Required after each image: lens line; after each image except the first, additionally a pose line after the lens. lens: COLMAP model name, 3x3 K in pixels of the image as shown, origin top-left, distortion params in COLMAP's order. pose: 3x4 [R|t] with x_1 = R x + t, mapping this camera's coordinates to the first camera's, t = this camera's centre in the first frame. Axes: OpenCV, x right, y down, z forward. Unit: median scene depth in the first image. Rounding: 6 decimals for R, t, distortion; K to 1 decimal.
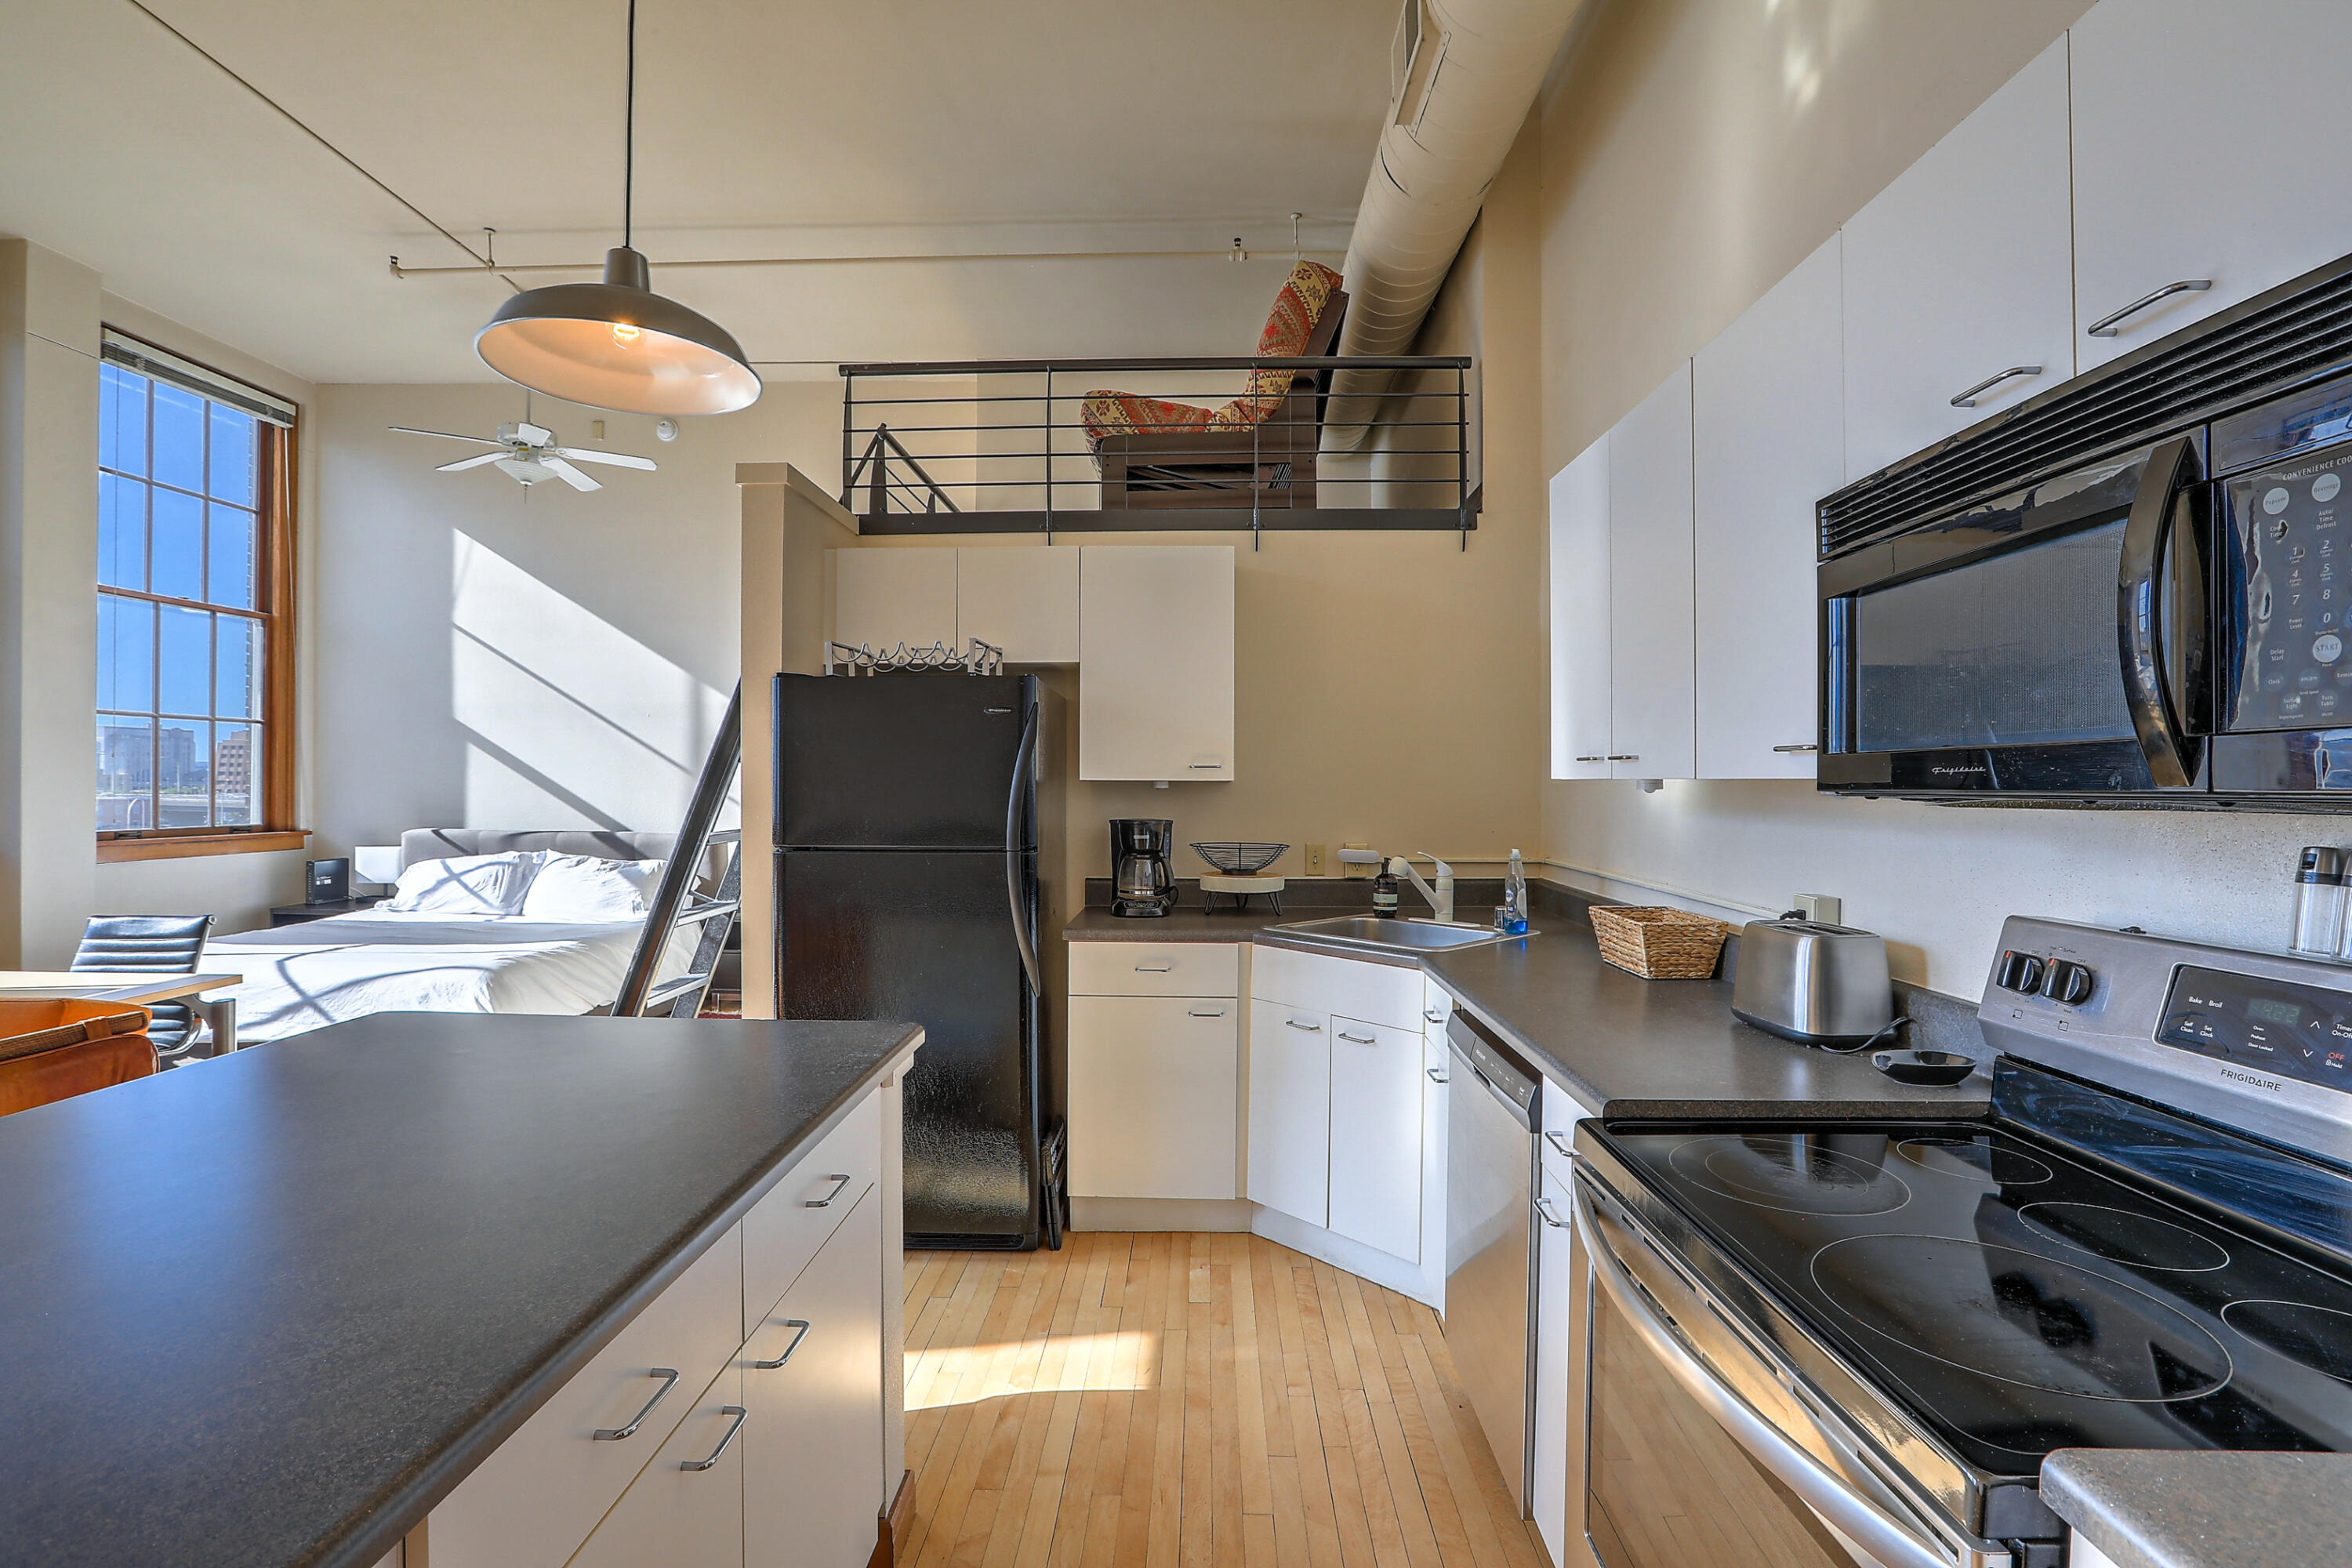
lens RADIAL K [[1071.1, 0, 1179.8], [0, 1071.1, 787.0], [0, 0, 1]] dist [-0.046587, 0.015344]
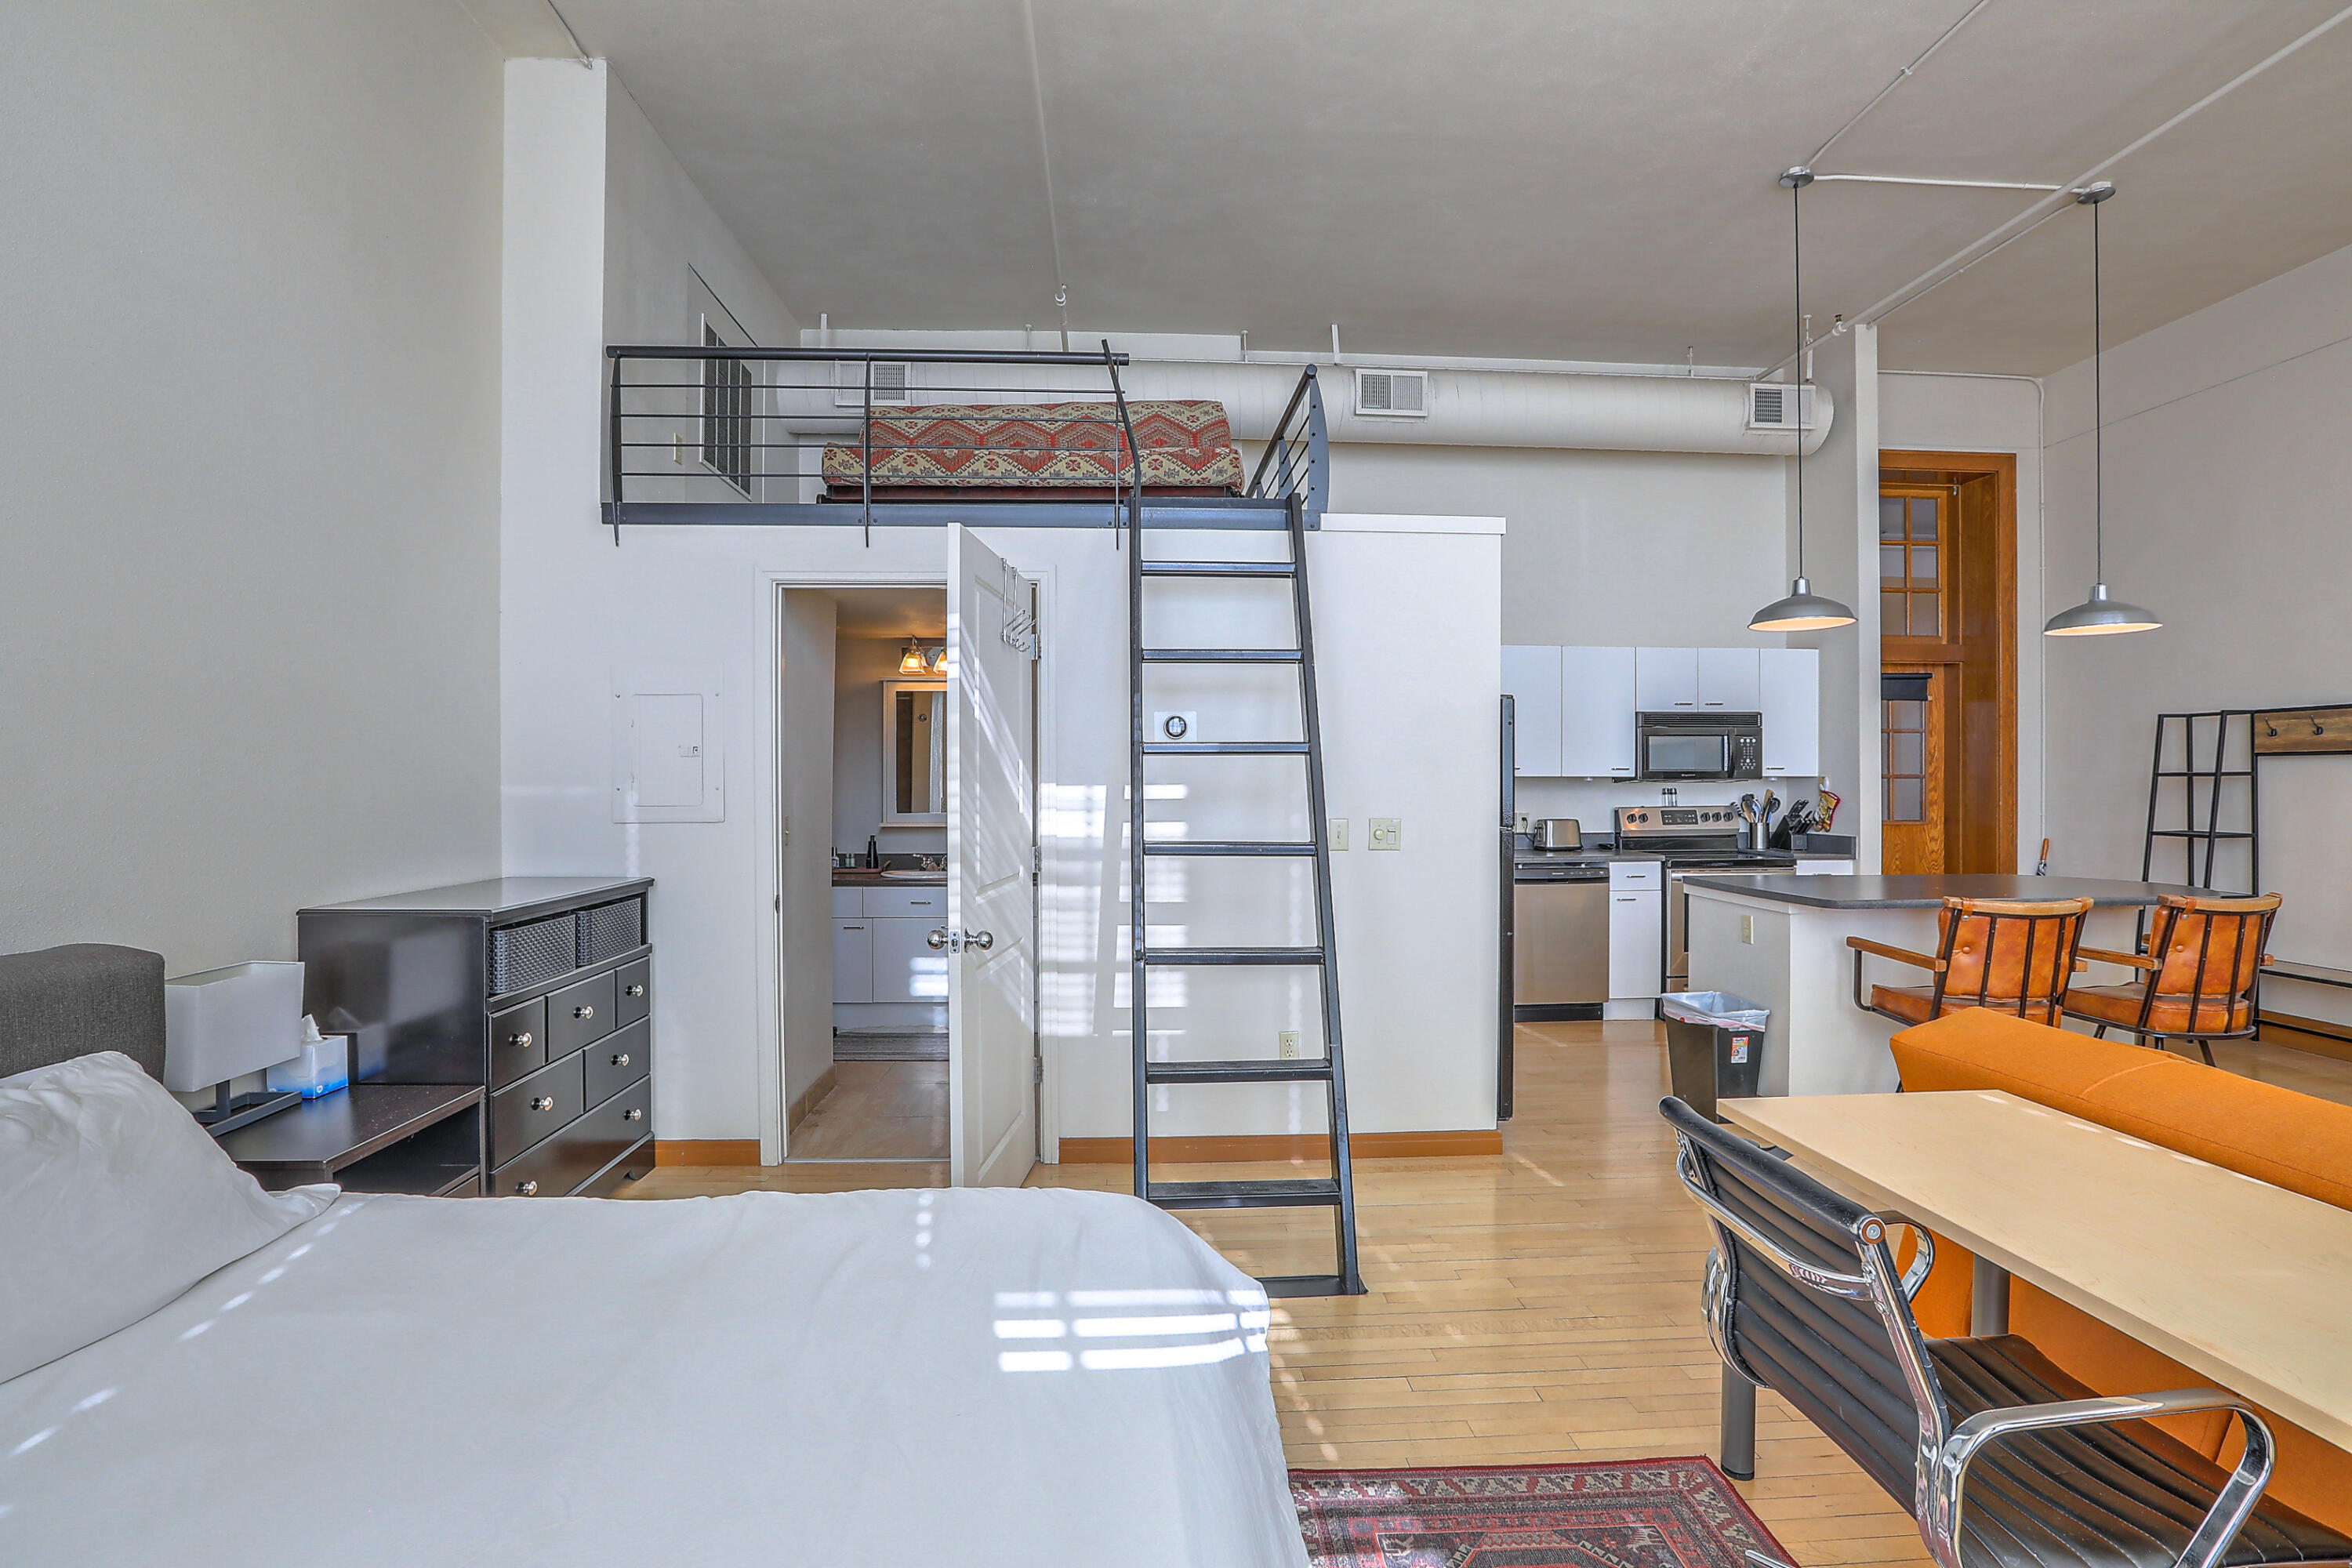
lens RADIAL K [[1071.1, 0, 1169.7], [0, 1071.1, 785.3], [0, 0, 1]] dist [-0.046587, 0.015344]
pose [[-0.078629, -0.008459, 0.996868, -1.437600], [0.003322, 0.999956, 0.008747, -0.006616], [-0.996898, 0.004000, -0.078597, 1.309895]]
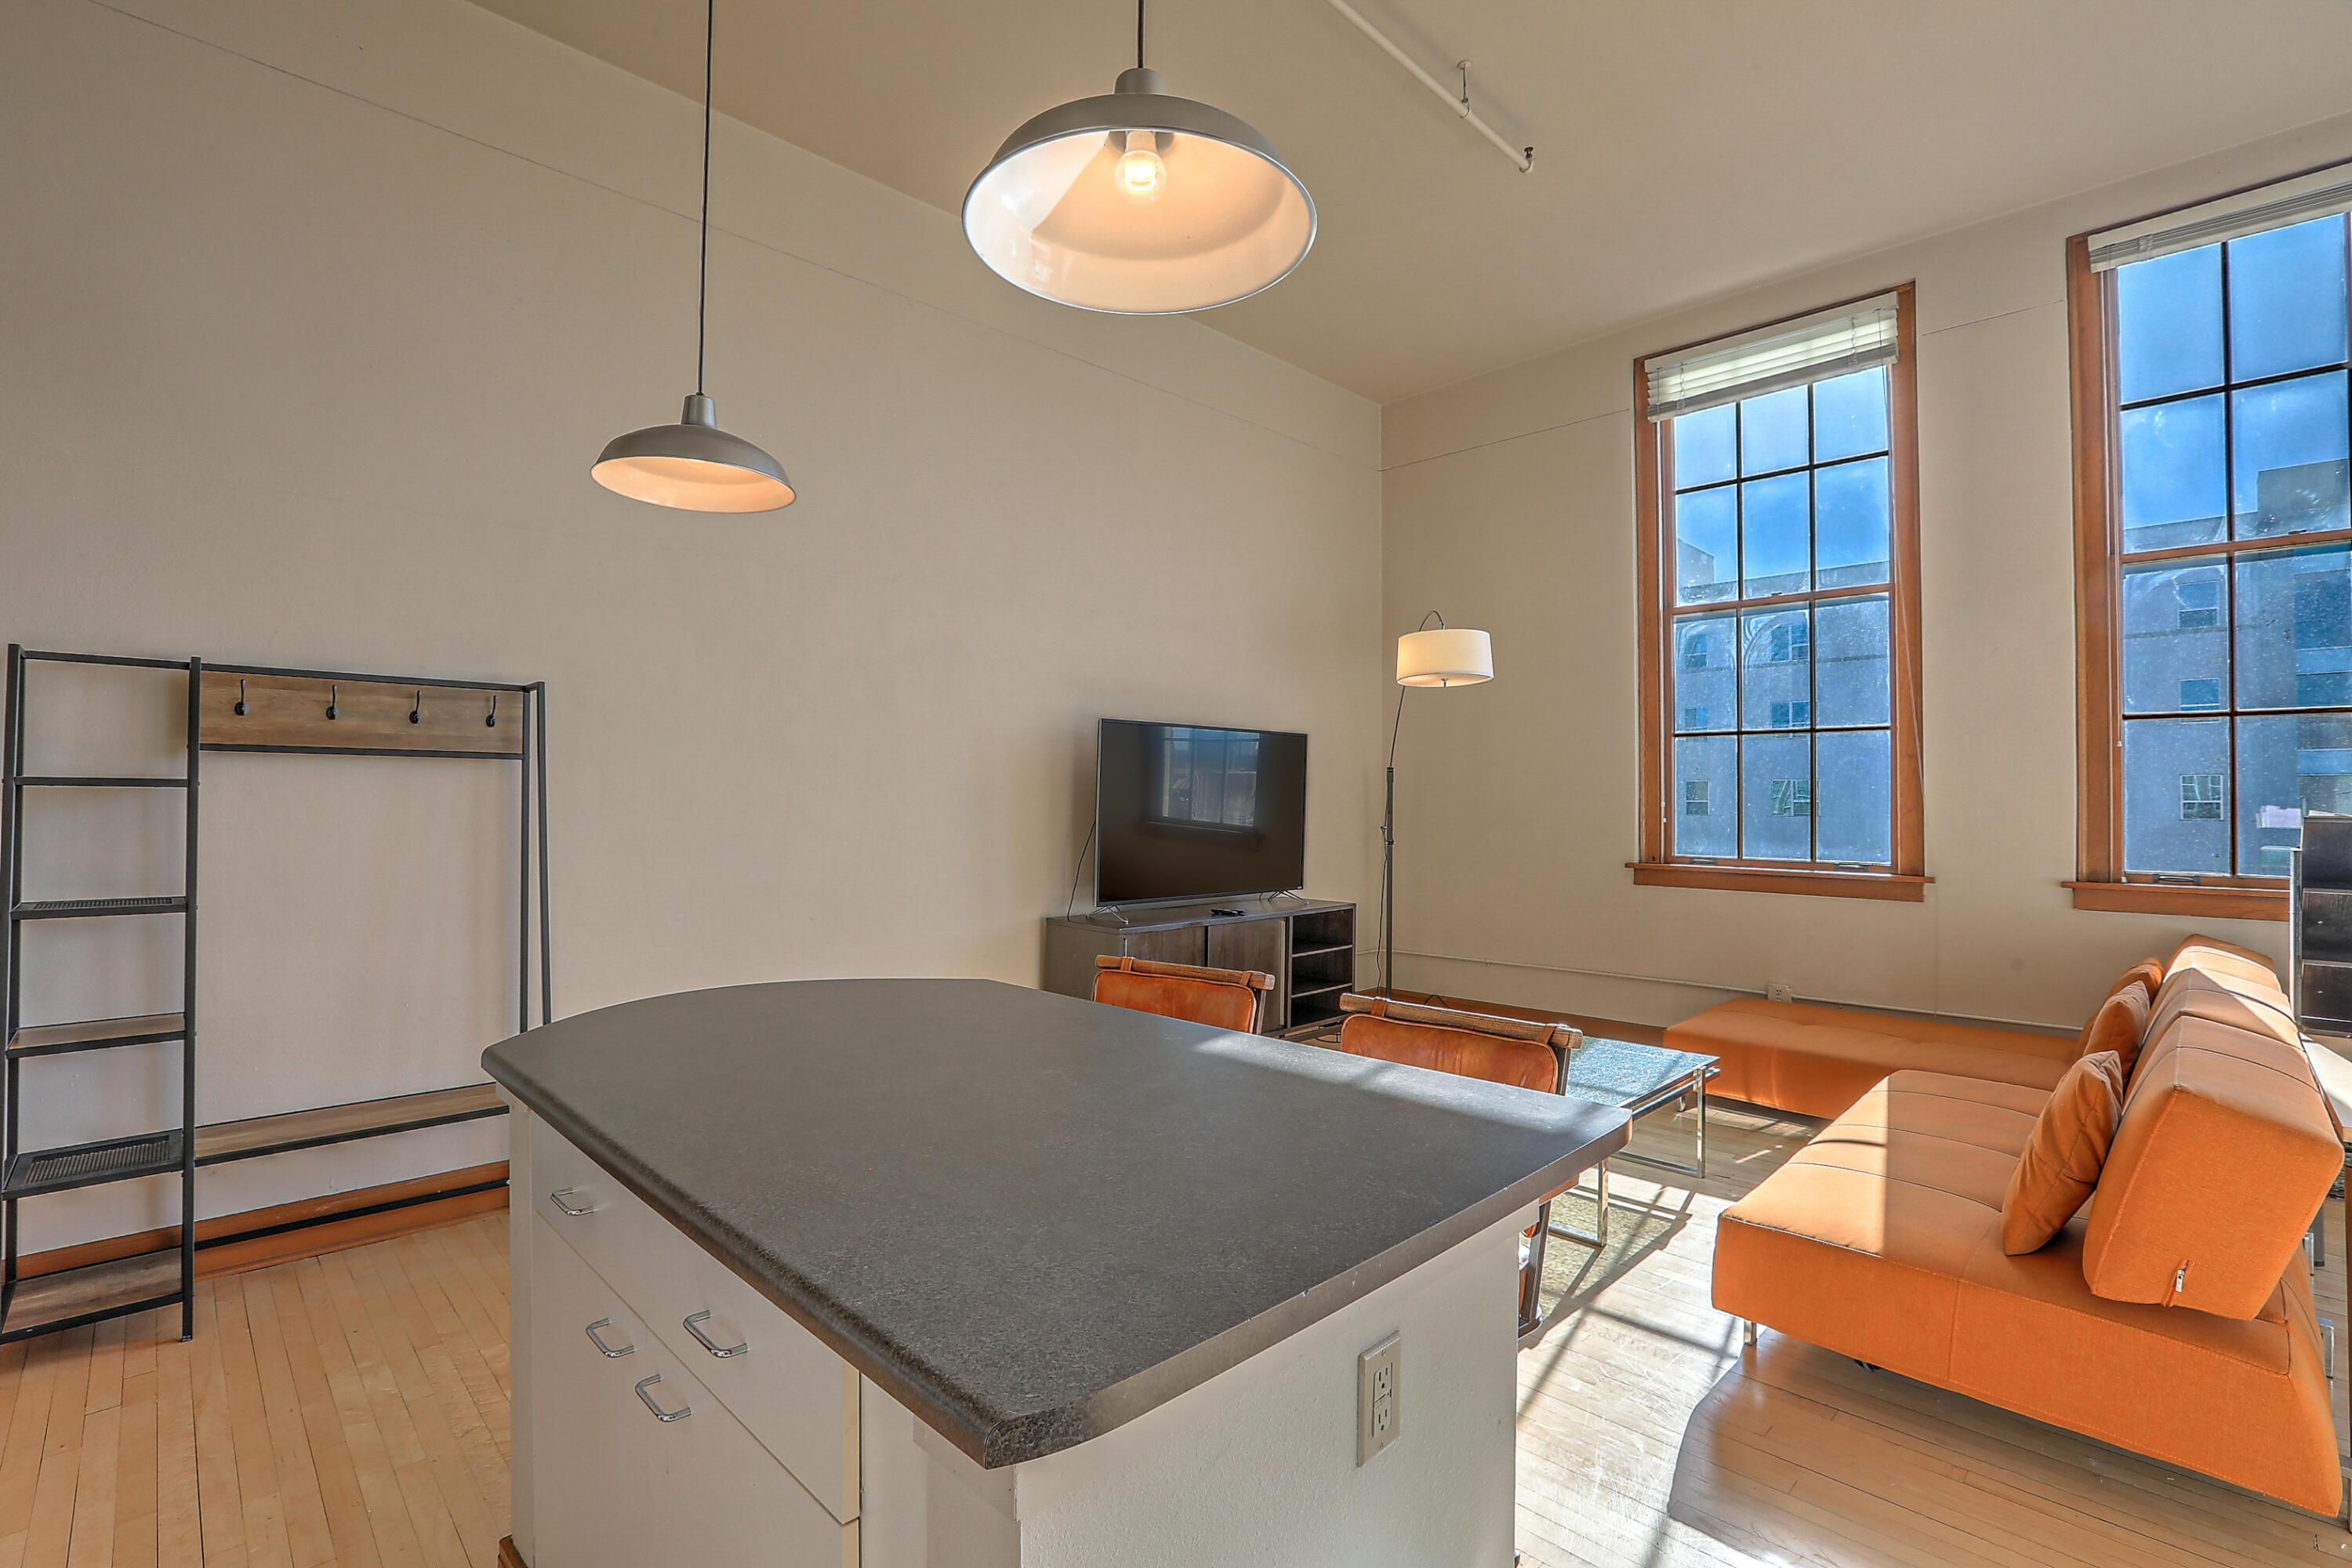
lens RADIAL K [[1071.1, 0, 1173.6], [0, 1071.1, 781.6], [0, 0, 1]] dist [-0.046587, 0.015344]
pose [[-0.689952, -0.021458, -0.723537, -0.003848], [-0.011126, 0.999757, -0.019041, 0.000608], [0.723770, -0.005087, -0.690023, 0.718385]]
